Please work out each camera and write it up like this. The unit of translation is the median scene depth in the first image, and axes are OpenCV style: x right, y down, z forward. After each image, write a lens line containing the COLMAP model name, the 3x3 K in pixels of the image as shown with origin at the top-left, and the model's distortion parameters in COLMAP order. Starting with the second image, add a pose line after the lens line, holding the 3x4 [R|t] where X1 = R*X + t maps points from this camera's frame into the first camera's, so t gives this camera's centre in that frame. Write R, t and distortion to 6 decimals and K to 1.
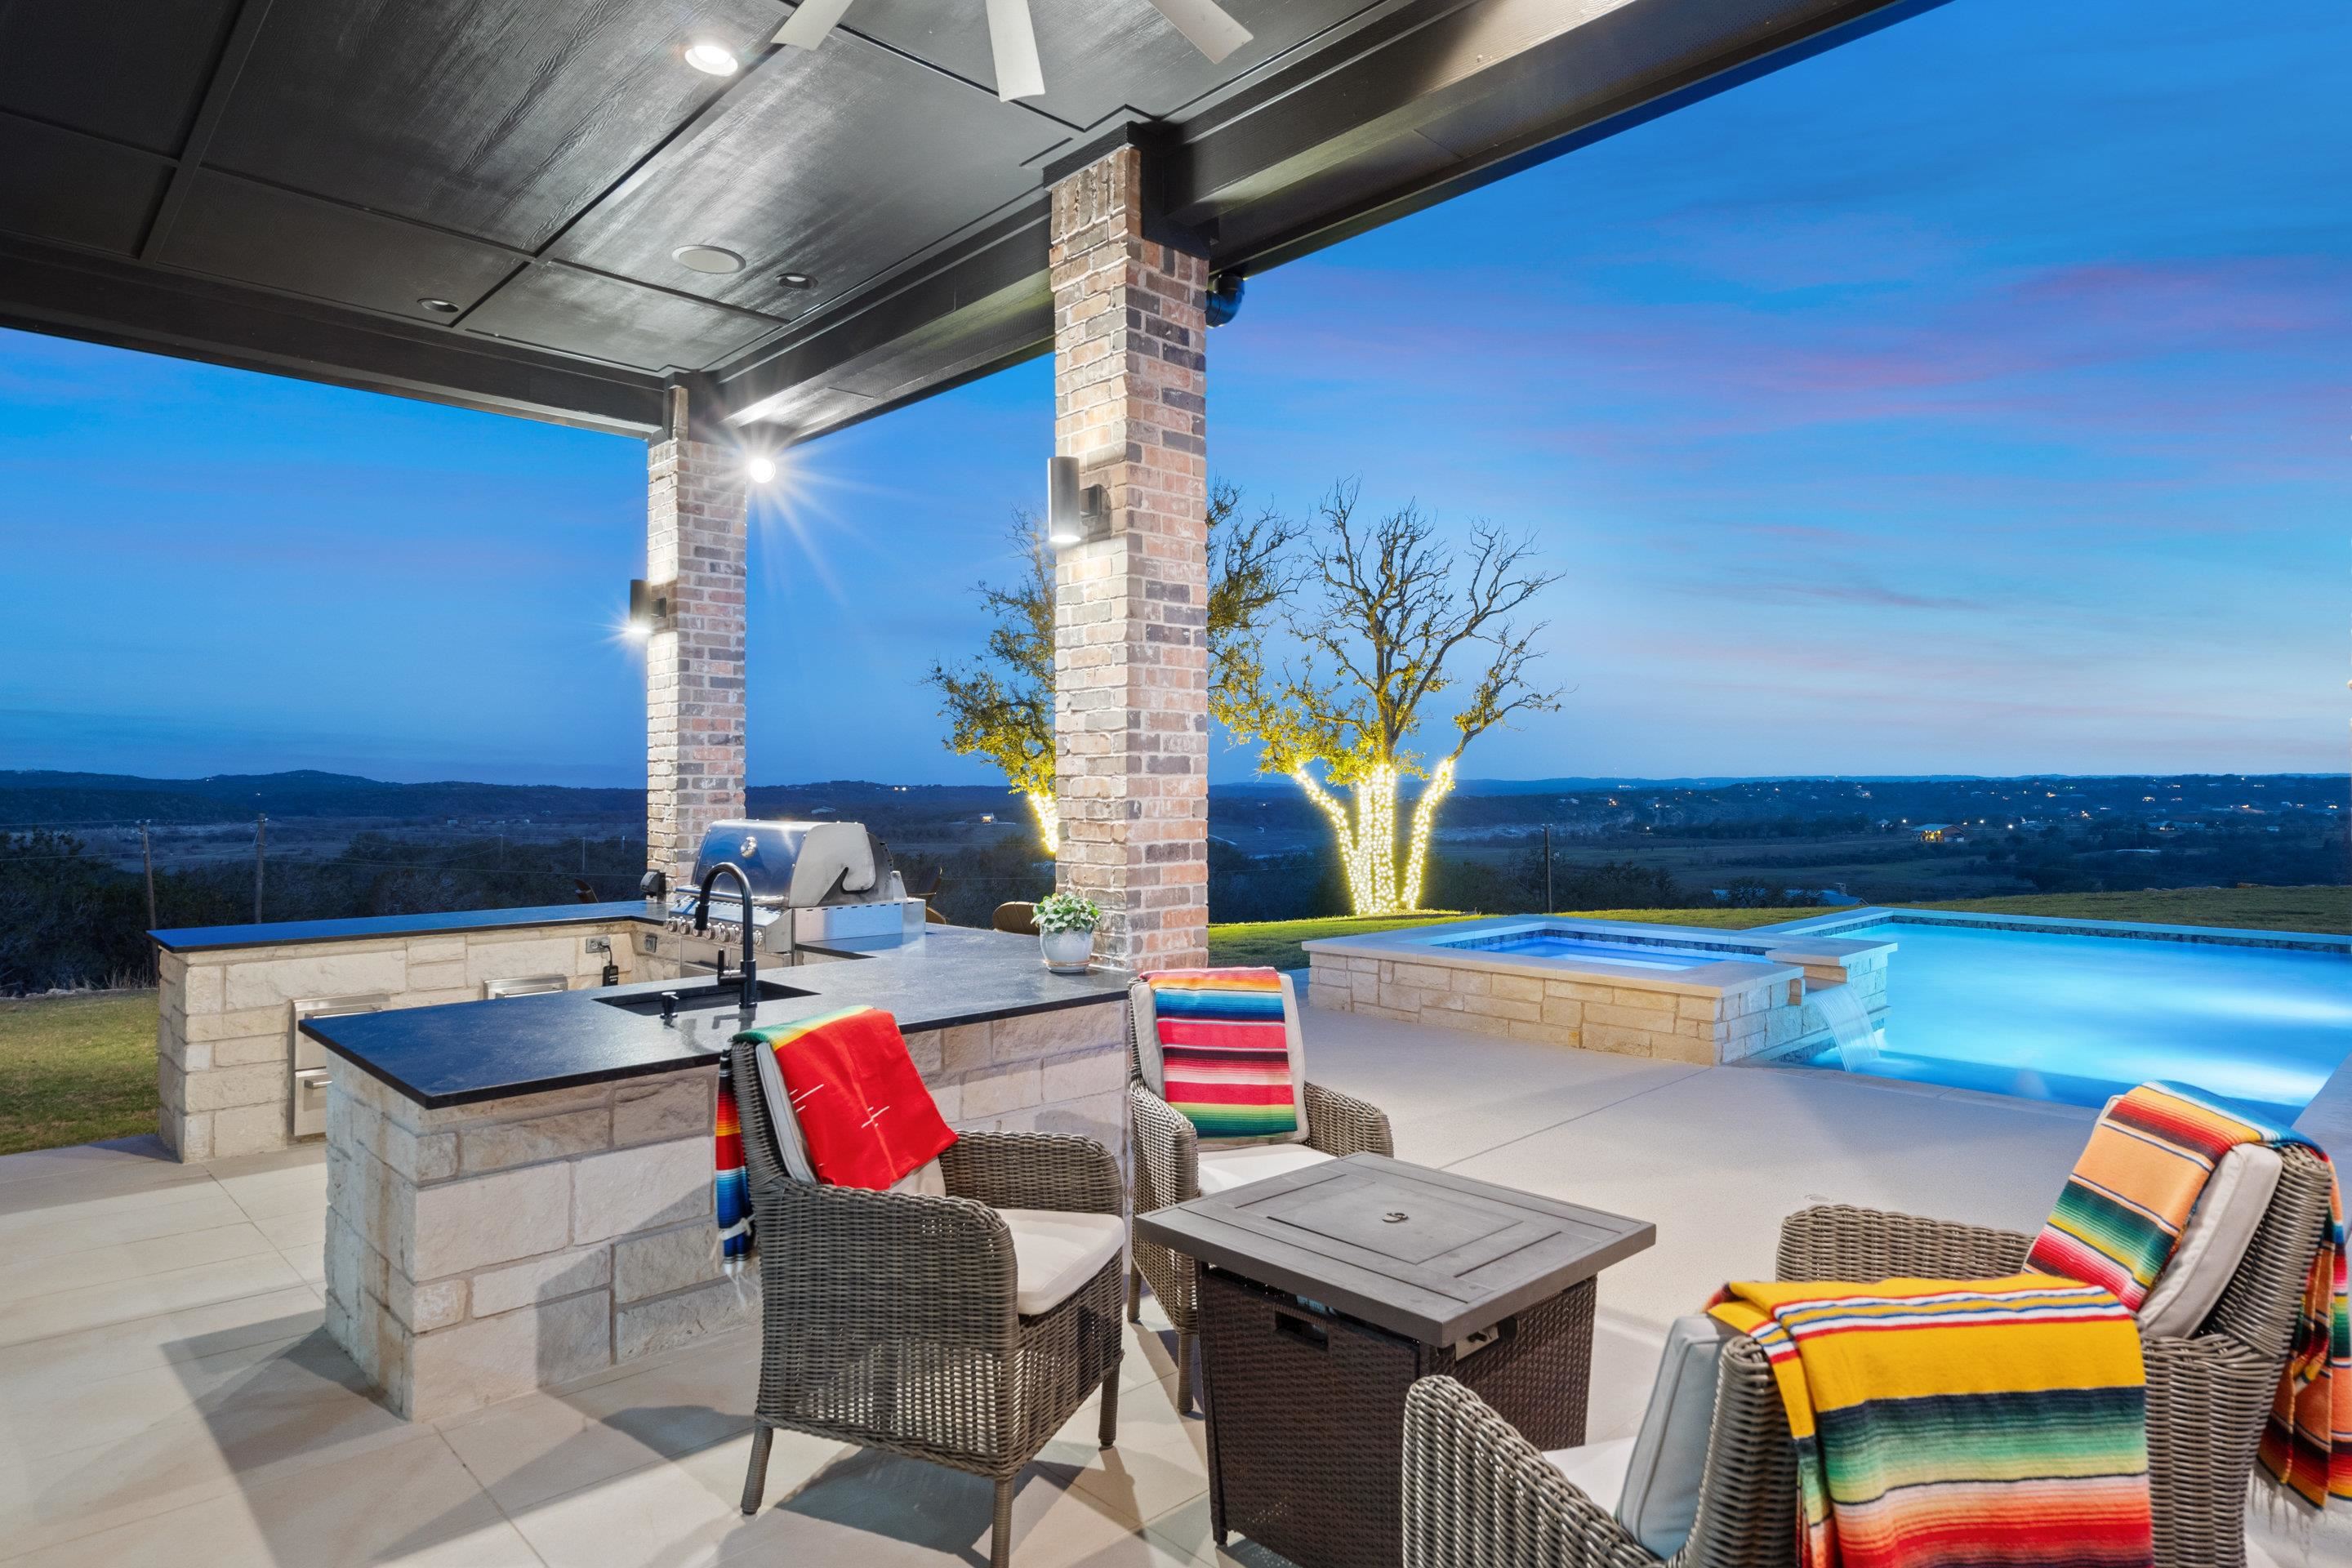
lens RADIAL K [[1322.9, 0, 1176.0], [0, 1322.9, 784.0], [0, 0, 1]] dist [0.003055, 0.000450]
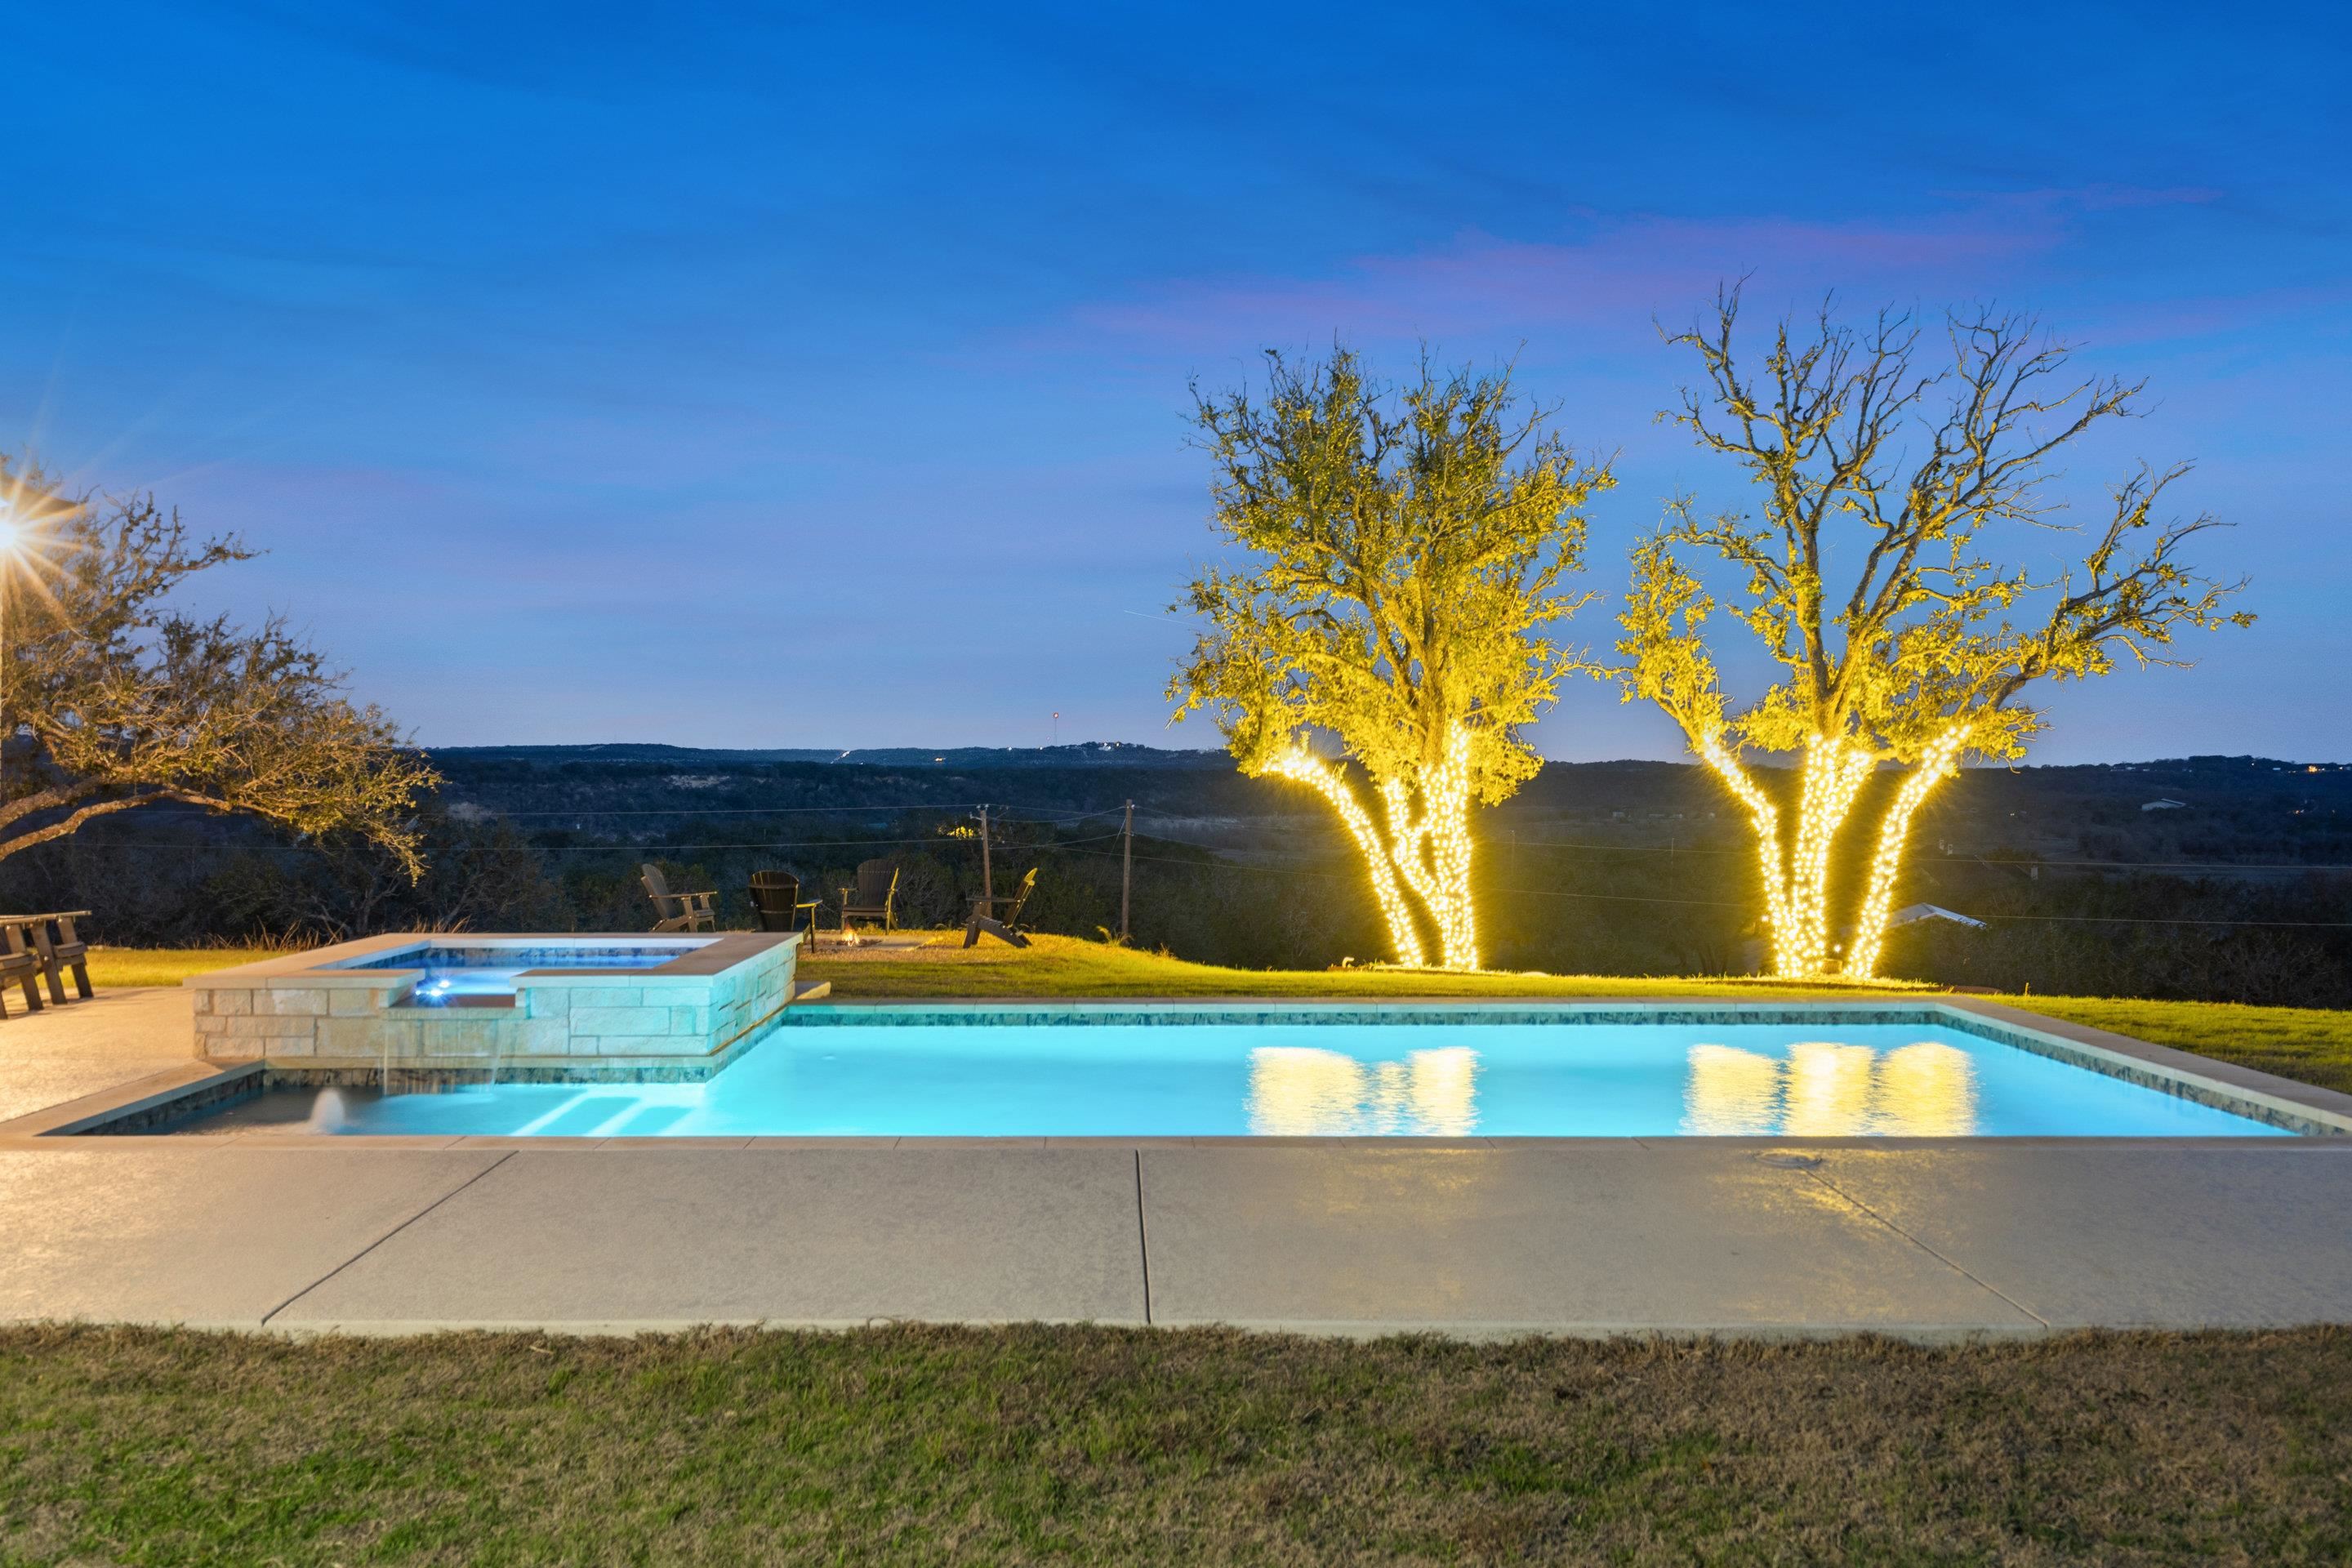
lens RADIAL K [[2048.3, 0, 1176.0], [0, 2048.3, 784.0], [0, 0, 1]] dist [0.002904, 0.002602]
pose [[0.744899, 0.004451, -0.667163, 0.552453], [0.002796, 0.999948, 0.009794, -0.001411], [0.667172, -0.009161, 0.744848, 0.112047]]
